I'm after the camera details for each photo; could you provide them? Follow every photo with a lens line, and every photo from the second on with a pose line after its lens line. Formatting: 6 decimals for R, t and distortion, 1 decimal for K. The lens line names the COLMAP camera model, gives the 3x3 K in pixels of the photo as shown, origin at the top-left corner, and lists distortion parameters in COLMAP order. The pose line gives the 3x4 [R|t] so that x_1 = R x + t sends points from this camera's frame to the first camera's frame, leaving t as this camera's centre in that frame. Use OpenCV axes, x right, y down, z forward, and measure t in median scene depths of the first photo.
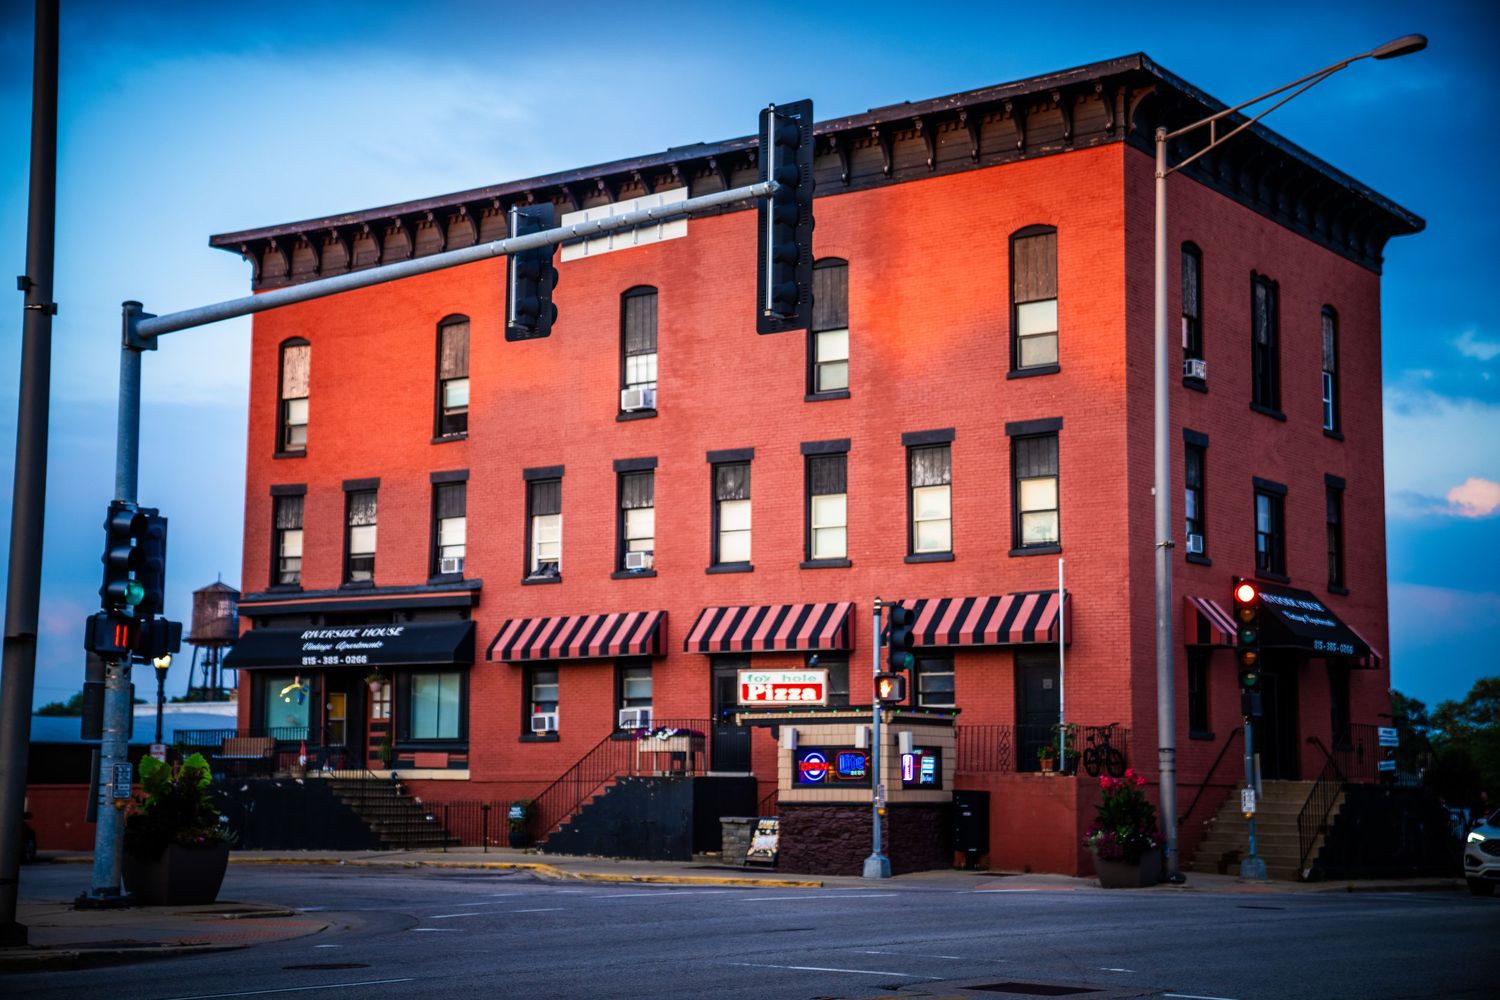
lens RADIAL K [[2330.3, 0, 749.3], [0, 2330.3, 499.8], [0, 0, 1]] dist [0.014483, 0.000000]
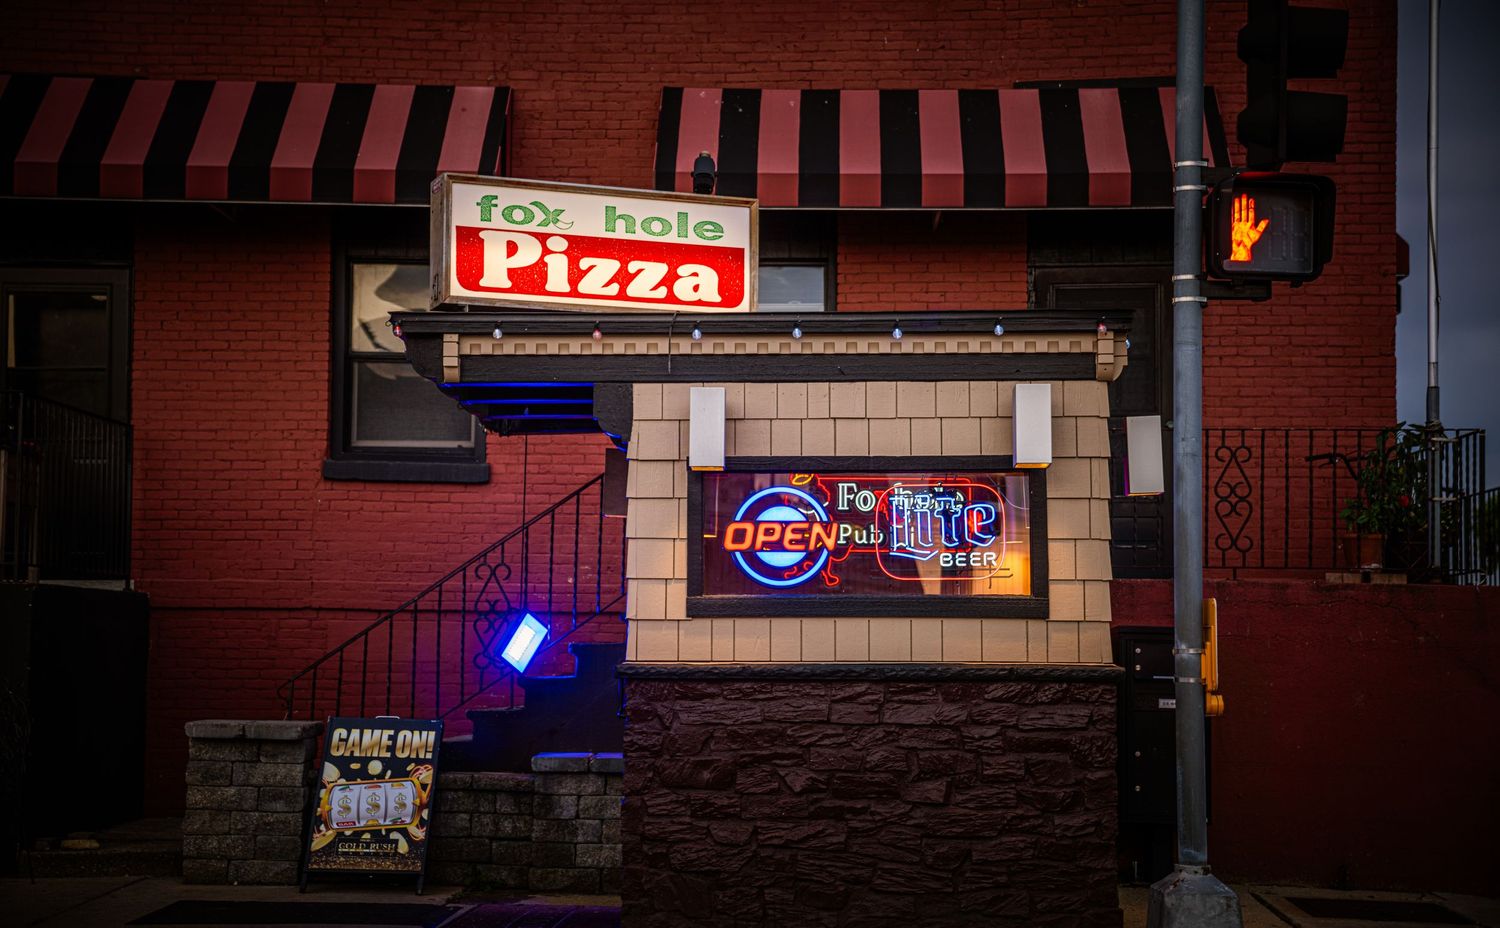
lens RADIAL K [[2243.6, 0, 751.2], [0, 2243.6, 464.5], [0, 0, 1]] dist [0.120078, 0.000000]
pose [[0.829260, 0.046459, 0.556929, -0.118345], [-0.068656, 0.997459, 0.019021, 0.099661], [-0.554630, -0.054010, 0.830343, 0.771638]]
